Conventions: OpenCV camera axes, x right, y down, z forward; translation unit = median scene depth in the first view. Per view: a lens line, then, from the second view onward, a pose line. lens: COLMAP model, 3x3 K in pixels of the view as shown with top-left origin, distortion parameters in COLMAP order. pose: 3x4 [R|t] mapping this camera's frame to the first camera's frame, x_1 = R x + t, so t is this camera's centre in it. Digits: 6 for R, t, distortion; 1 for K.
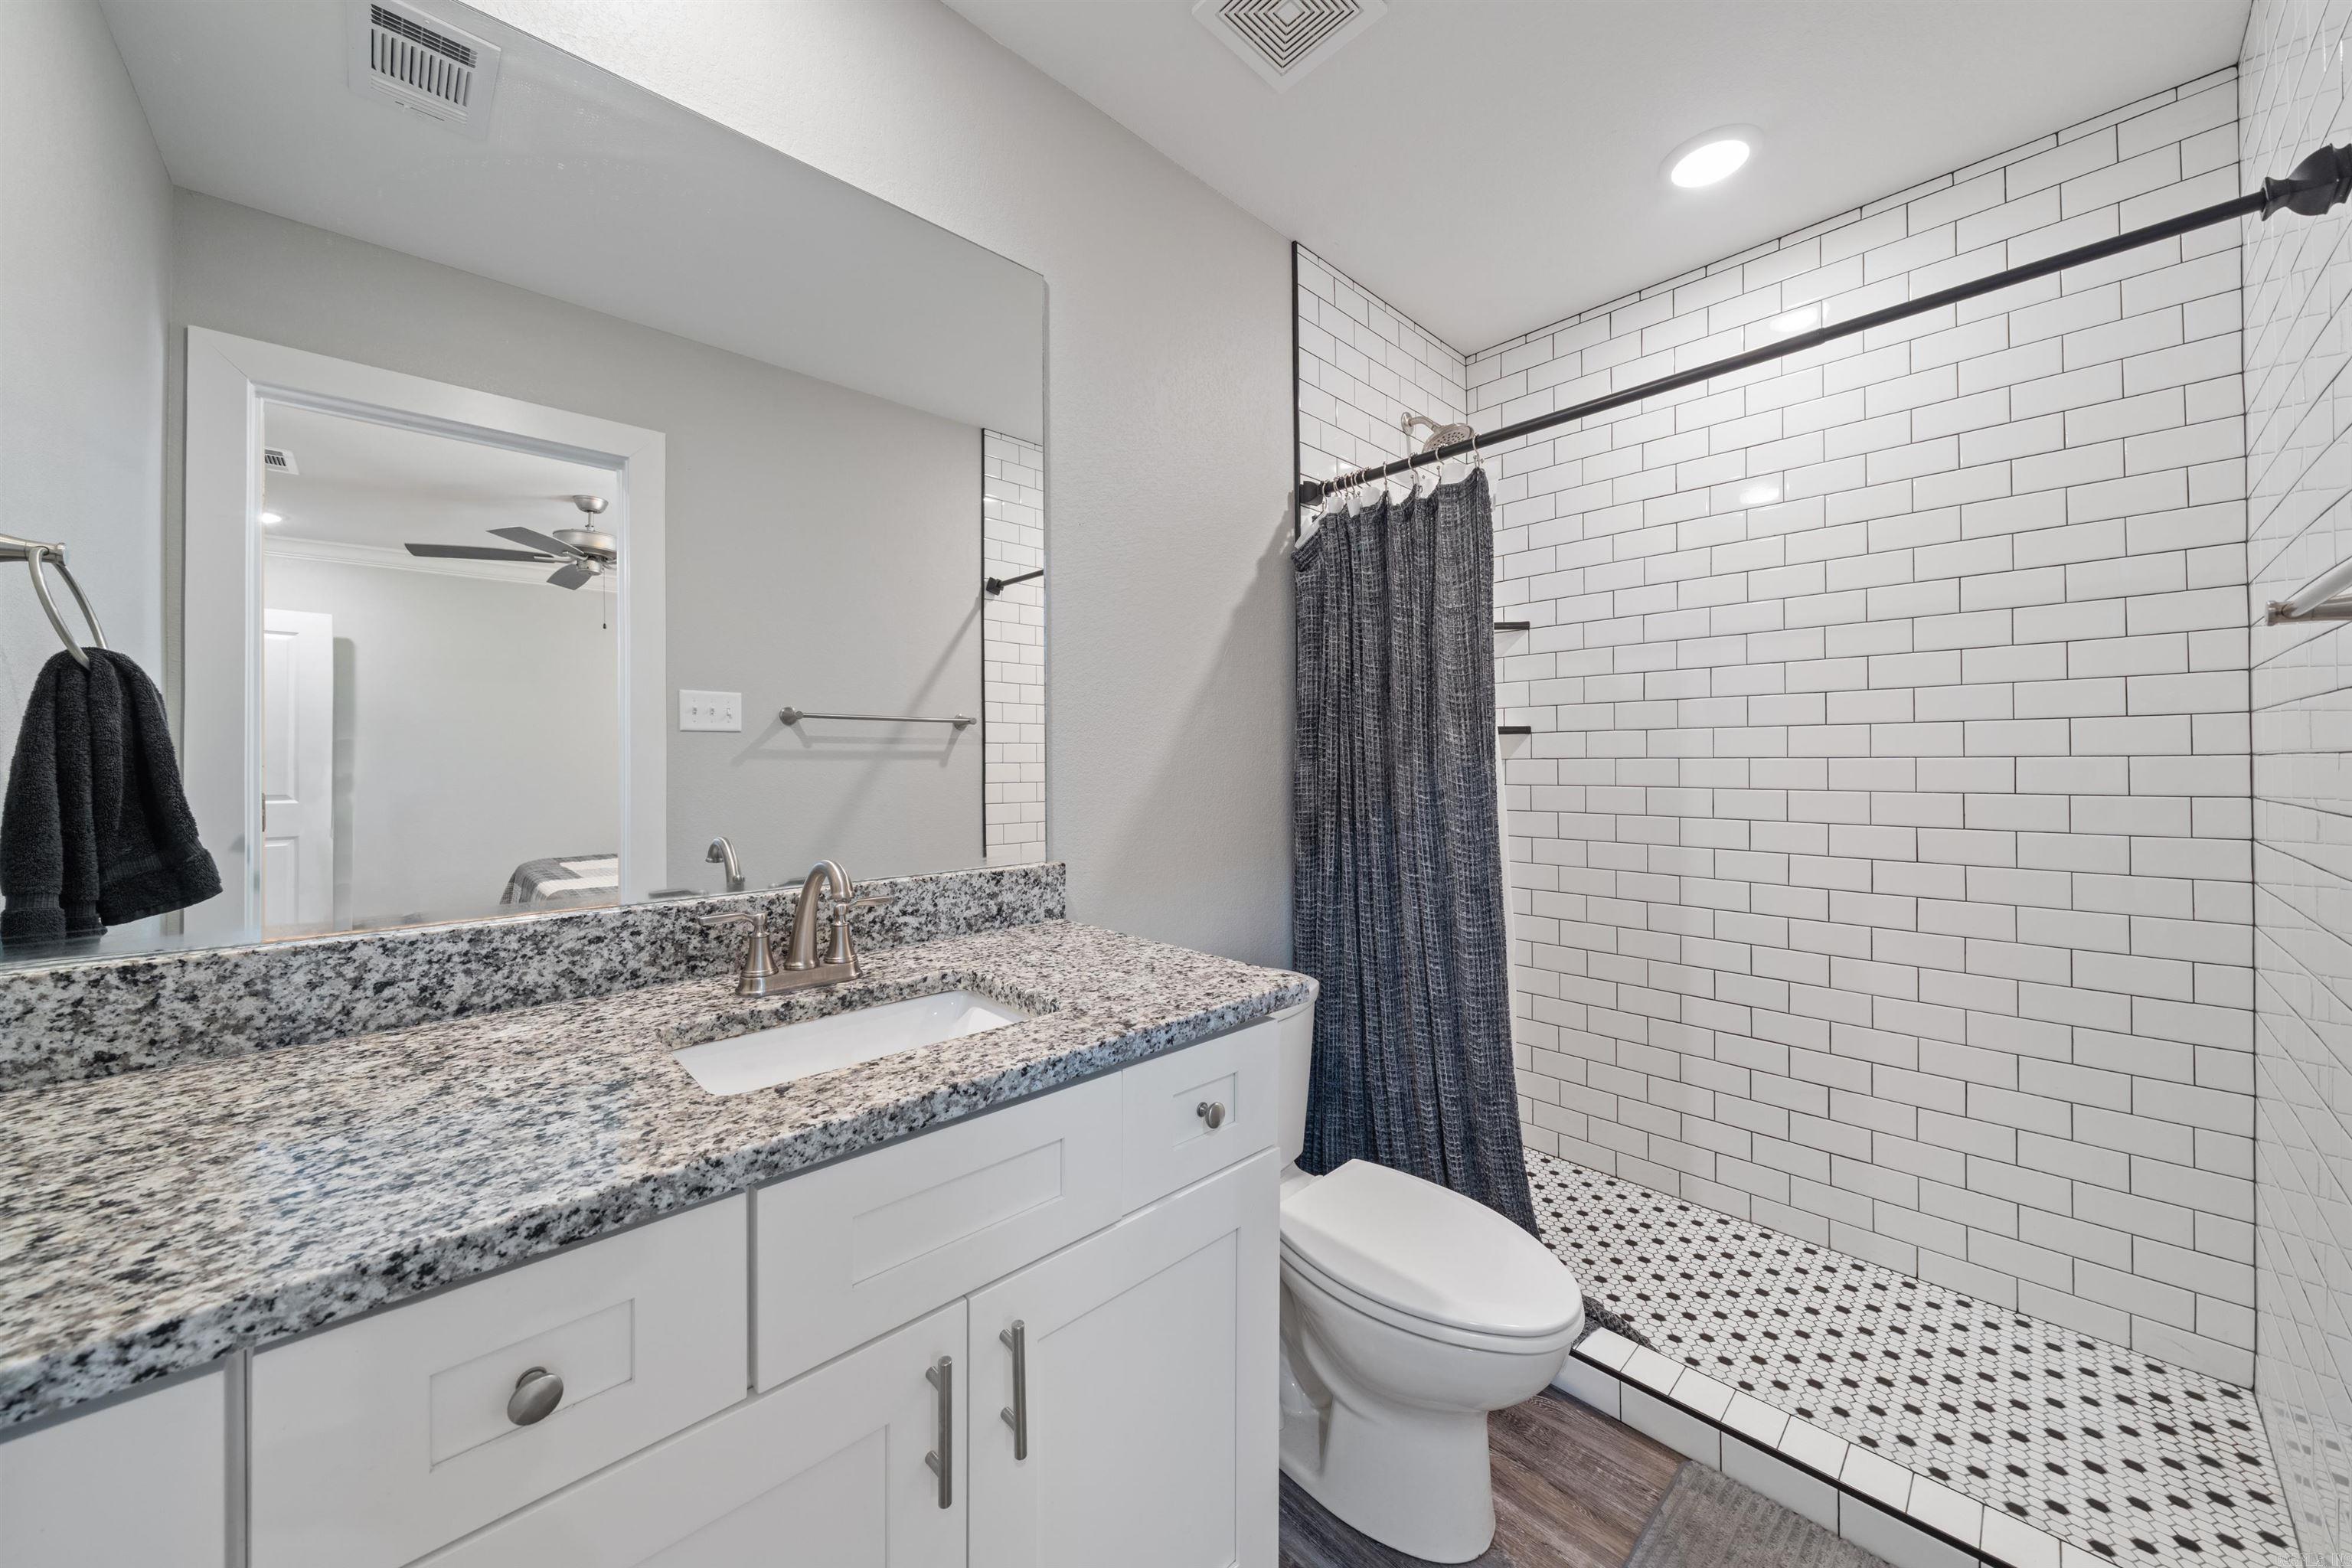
lens RADIAL K [[821.9, 0, 1162.6], [0, 821.9, 752.5], [0, 0, 1]] dist [-0.003101, 0.000049]
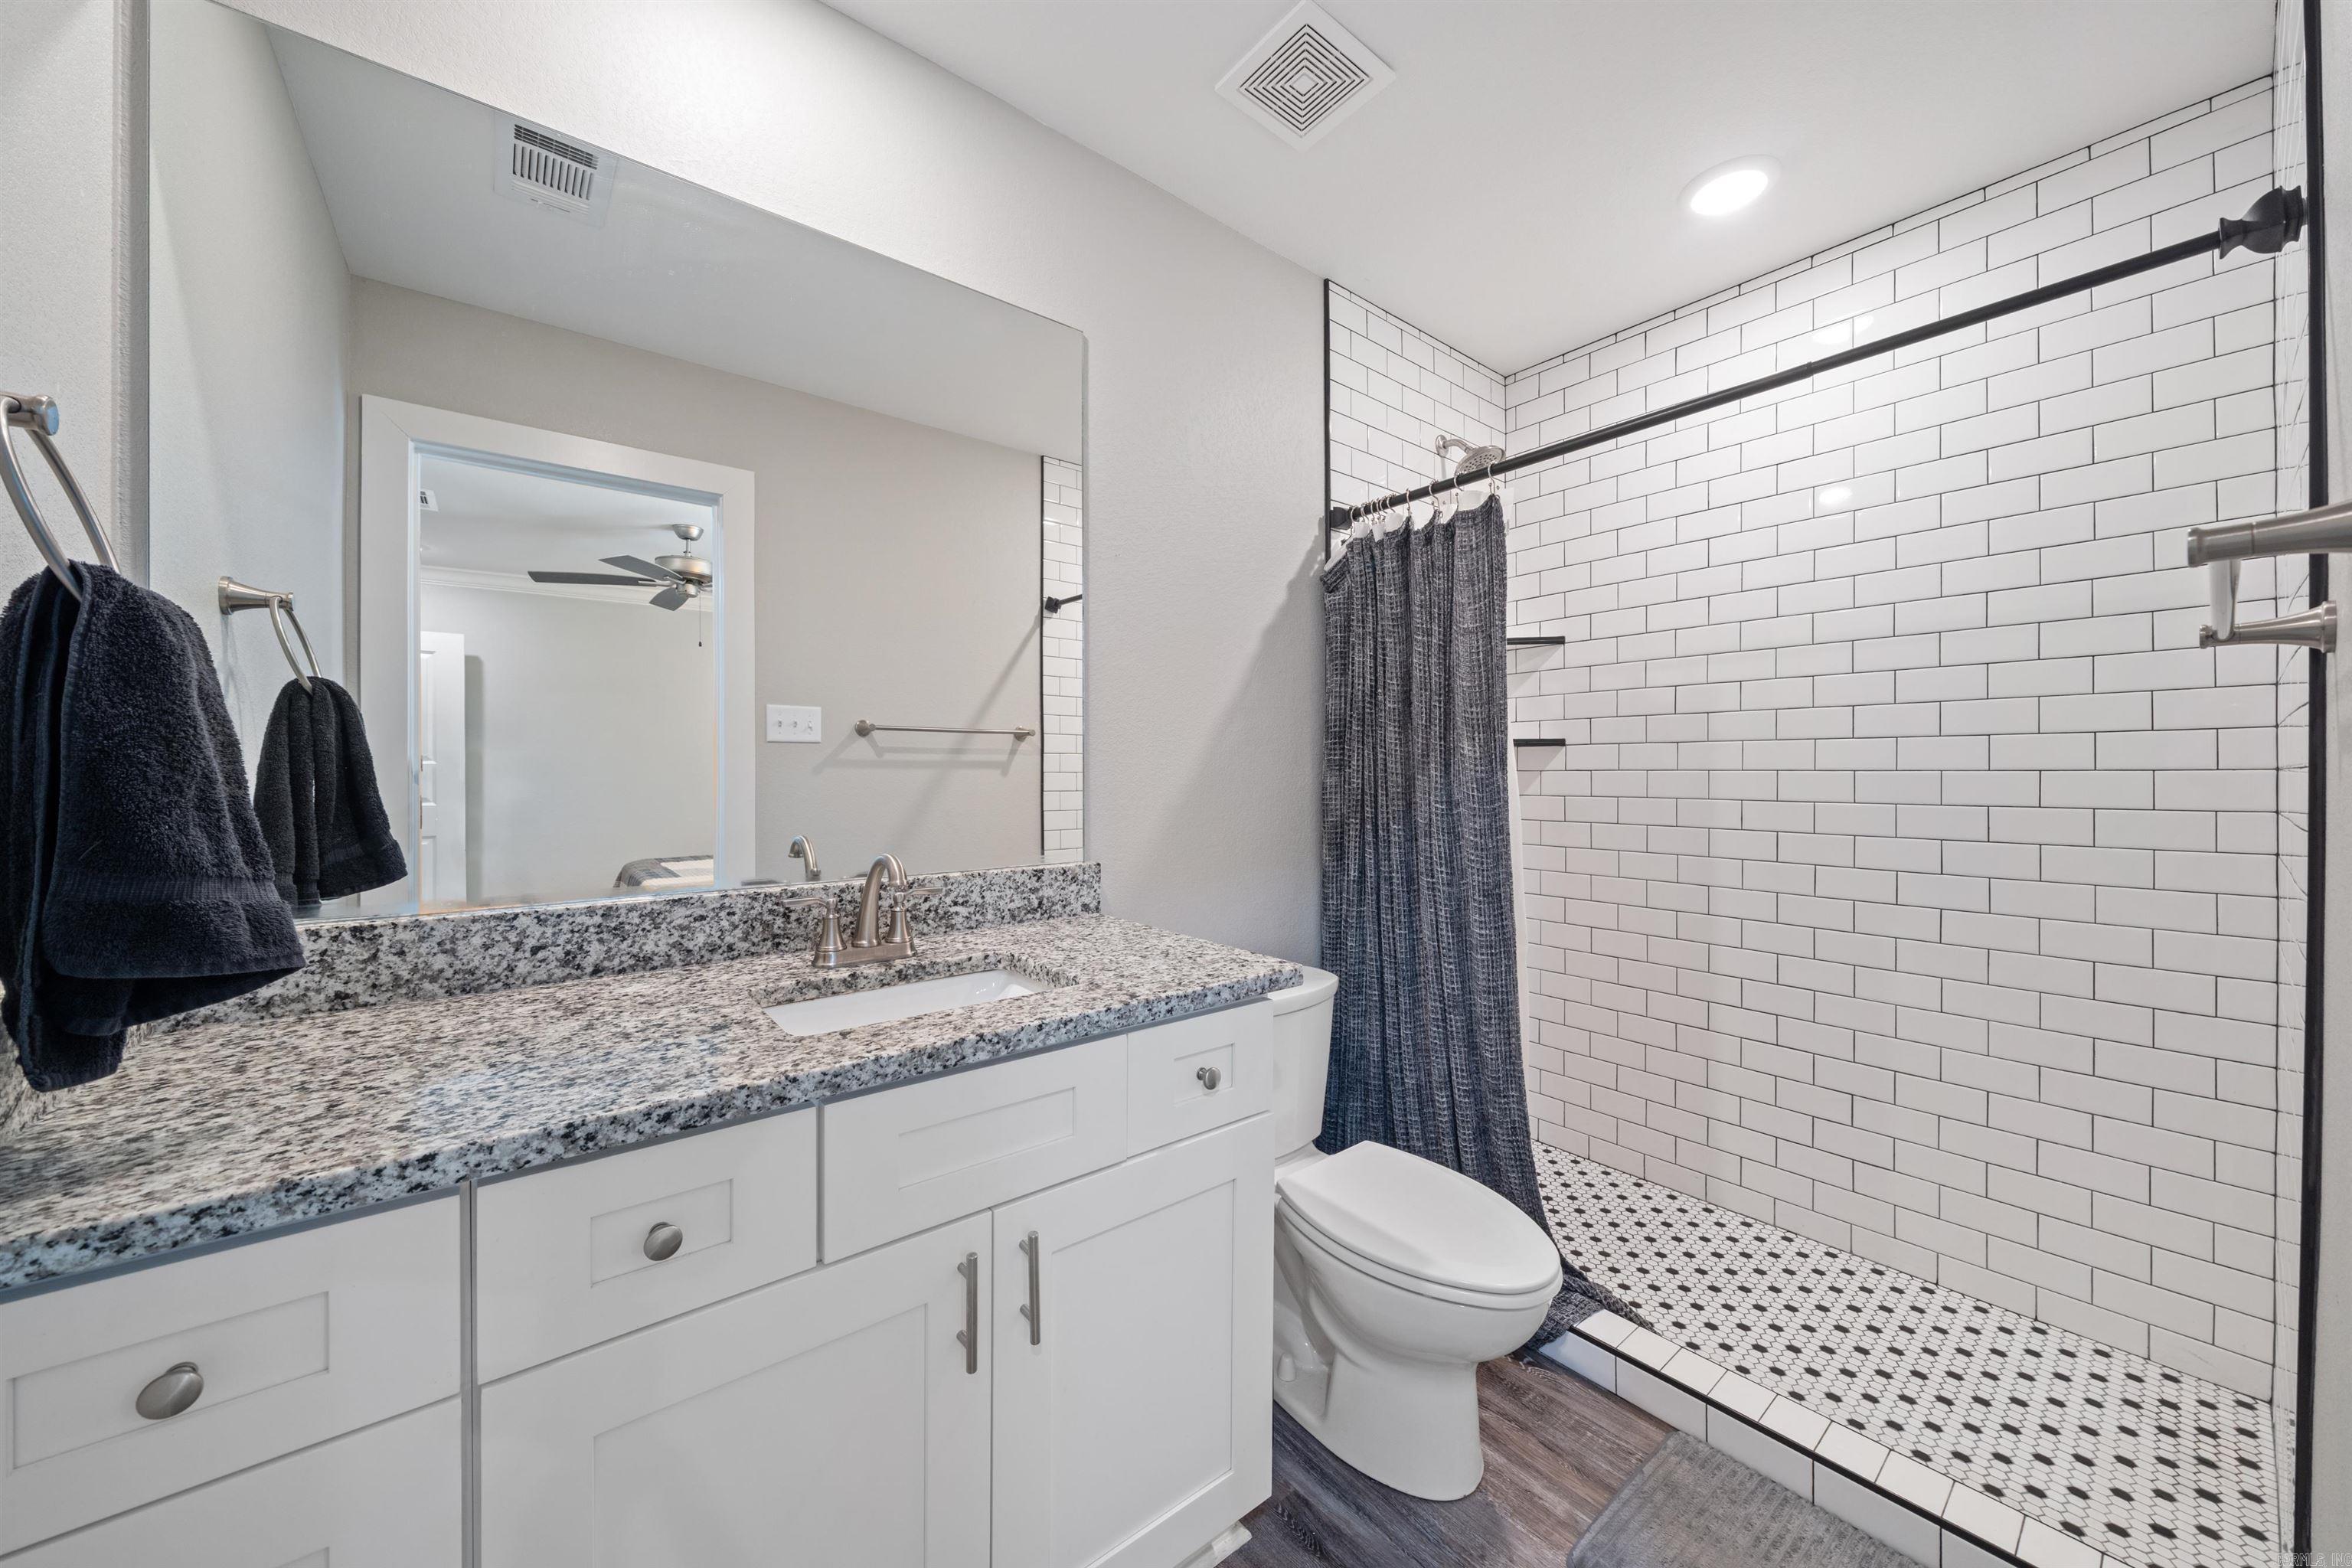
lens RADIAL K [[825.6, 0, 1170.4], [0, 825.6, 767.4], [0, 0, 1]] dist [-0.002712, -0.000236]
pose [[0.997034, 0.003914, -0.076867, 0.065162], [-0.003443, 0.999975, 0.006252, -0.001692], [0.076889, -0.005969, 0.997022, -0.110221]]
